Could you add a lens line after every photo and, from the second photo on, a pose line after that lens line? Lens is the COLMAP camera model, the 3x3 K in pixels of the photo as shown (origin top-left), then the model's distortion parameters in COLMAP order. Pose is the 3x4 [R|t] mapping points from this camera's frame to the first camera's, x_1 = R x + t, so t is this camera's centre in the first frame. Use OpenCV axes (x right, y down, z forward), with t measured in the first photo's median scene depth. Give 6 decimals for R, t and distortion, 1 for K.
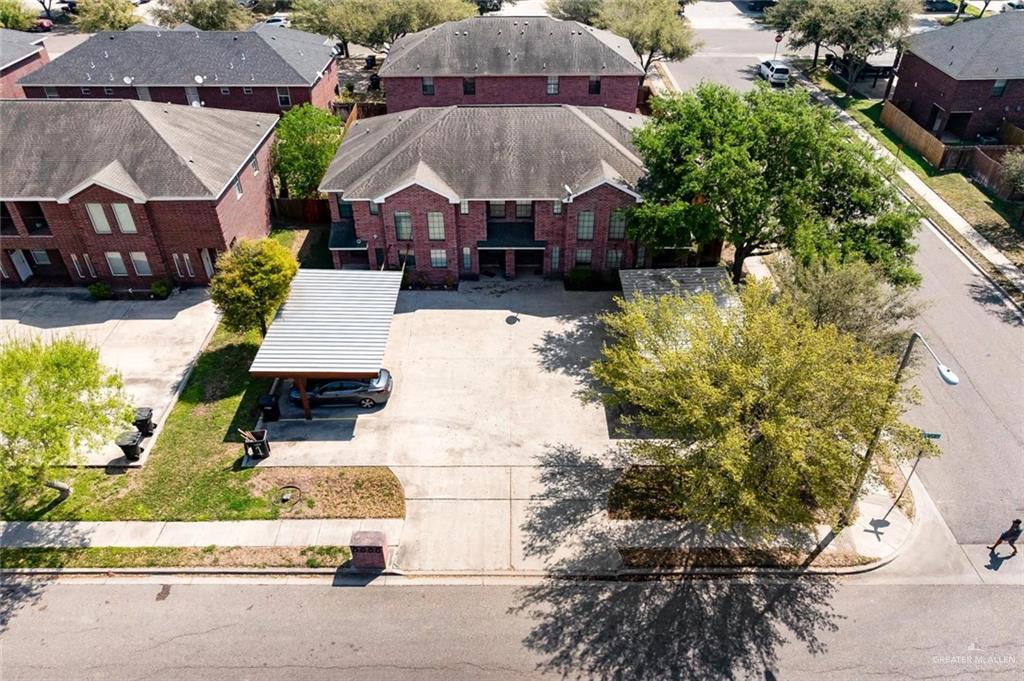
lens RADIAL K [[706.7, 0, 518.1], [0, 706.7, 346.7], [0, 0, 1]] dist [-0.005809, 0.003728]
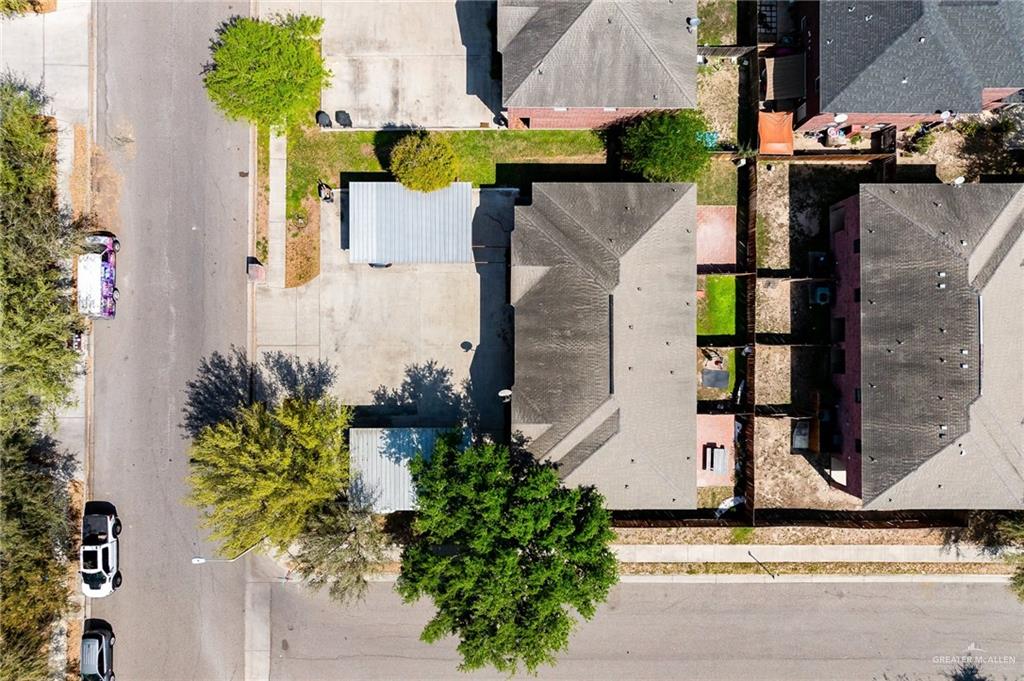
lens RADIAL K [[706.7, 0, 518.1], [0, 706.7, 346.7], [0, 0, 1]] dist [-0.005809, 0.003728]
pose [[-0.007394, 0.999964, -0.004260, -0.003987], [-0.609267, -0.001127, 0.792965, -1.592112], [0.792931, 0.008459, 0.609253, 0.359040]]
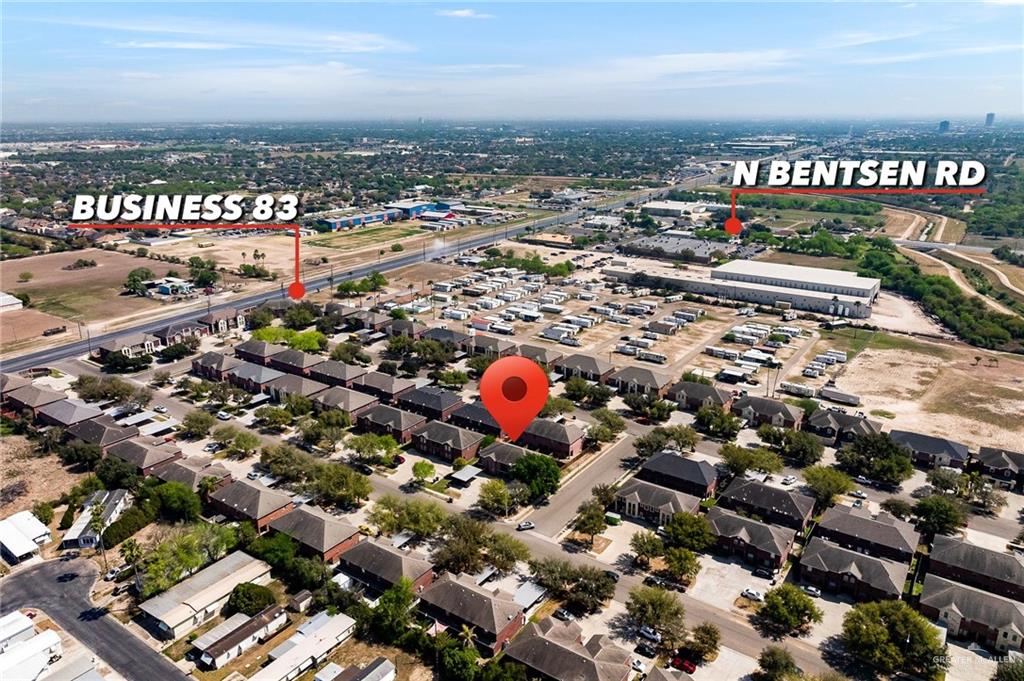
lens RADIAL K [[706.7, 0, 518.1], [0, 706.7, 346.7], [0, 0, 1]] dist [-0.005809, 0.003728]
pose [[0.827348, 0.178393, -0.532608, 4.026849], [-0.339107, 0.914556, -0.220441, 0.201104], [0.447774, 0.362992, 0.817150, -5.370596]]
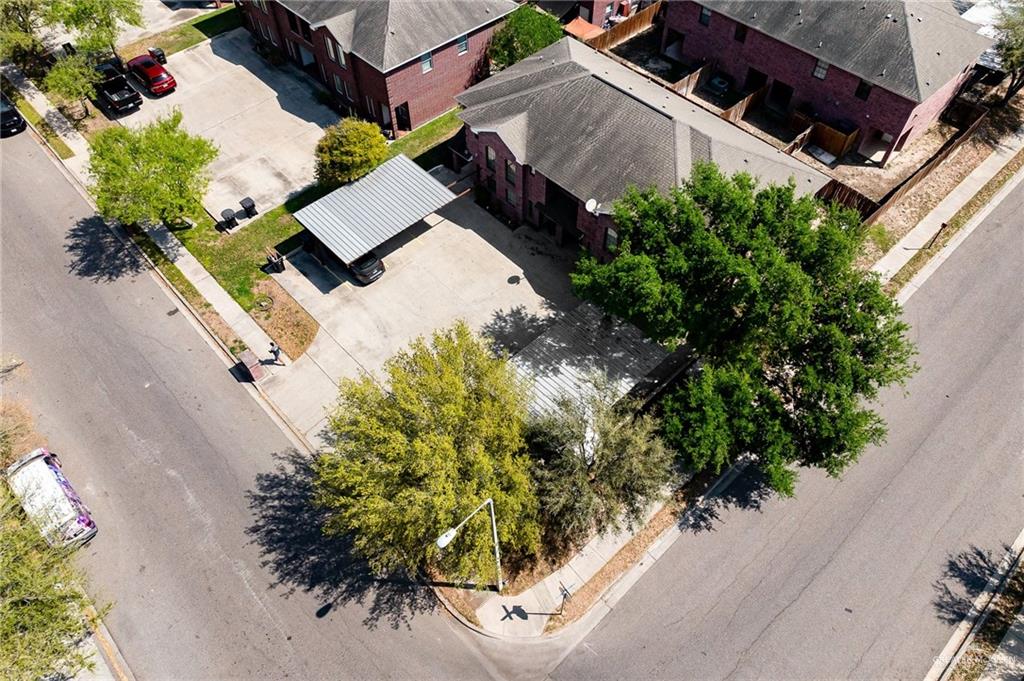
lens RADIAL K [[706.7, 0, 518.1], [0, 706.7, 346.7], [0, 0, 1]] dist [-0.005809, 0.003728]
pose [[0.685991, 0.583115, -0.435193, 0.757710], [-0.442029, 0.809074, 0.387312, -0.539832], [0.577950, -0.073325, 0.812771, 0.101011]]
